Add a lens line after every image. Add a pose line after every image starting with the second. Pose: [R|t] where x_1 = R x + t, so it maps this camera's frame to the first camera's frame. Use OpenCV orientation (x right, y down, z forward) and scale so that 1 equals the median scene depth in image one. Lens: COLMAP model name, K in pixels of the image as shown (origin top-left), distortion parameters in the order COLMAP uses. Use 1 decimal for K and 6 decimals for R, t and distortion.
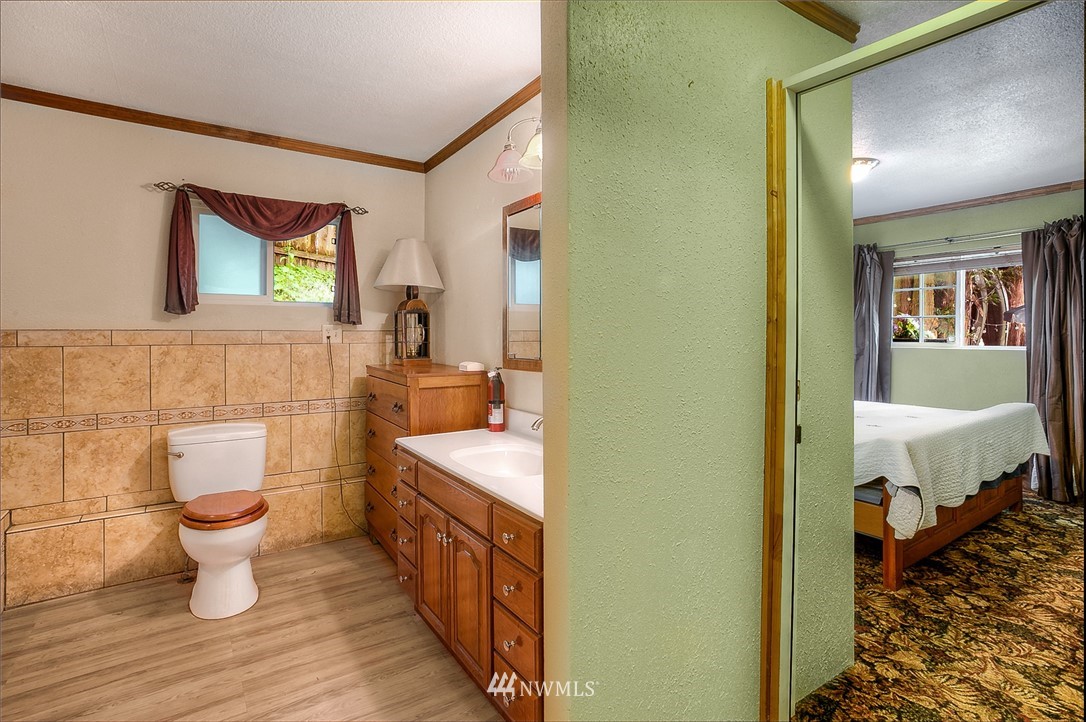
lens RADIAL K [[542.4, 0, 555.8], [0, 542.4, 332.8], [0, 0, 1]] dist [-0.013238, -0.004318]
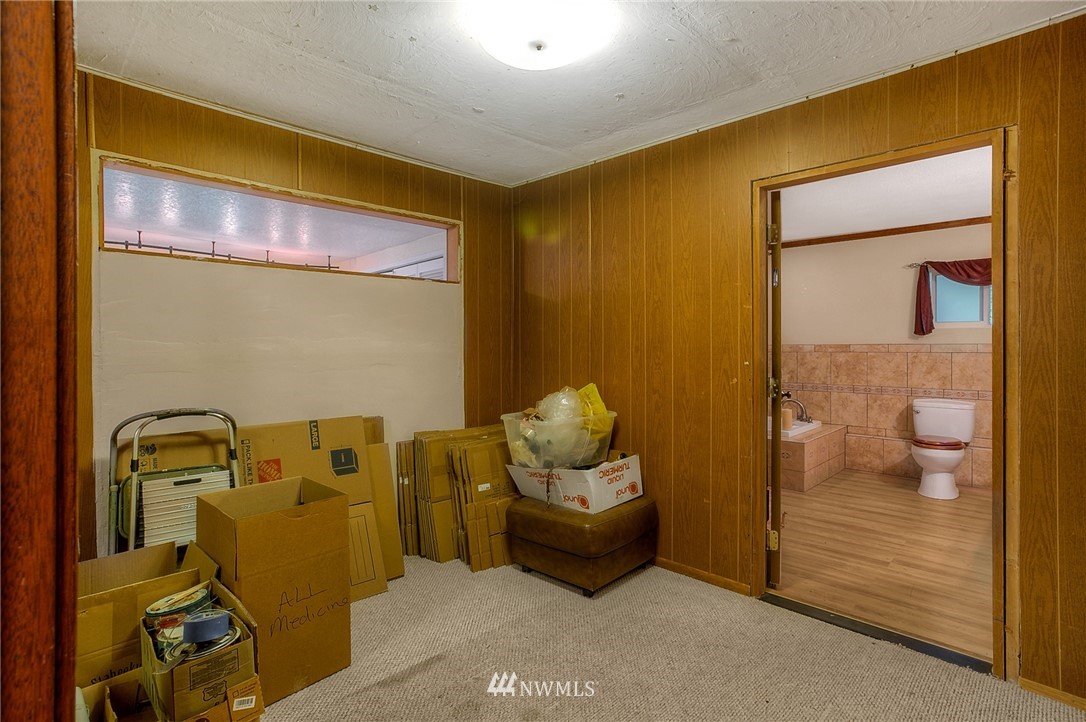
lens RADIAL K [[542.4, 0, 551.3], [0, 542.4, 351.4], [0, 0, 1]] dist [-0.013238, -0.004318]
pose [[0.212463, 0.007001, -0.977144, 0.391875], [0.005726, 0.999948, 0.008410, -0.001694], [0.977152, -0.007382, 0.212412, -0.291994]]
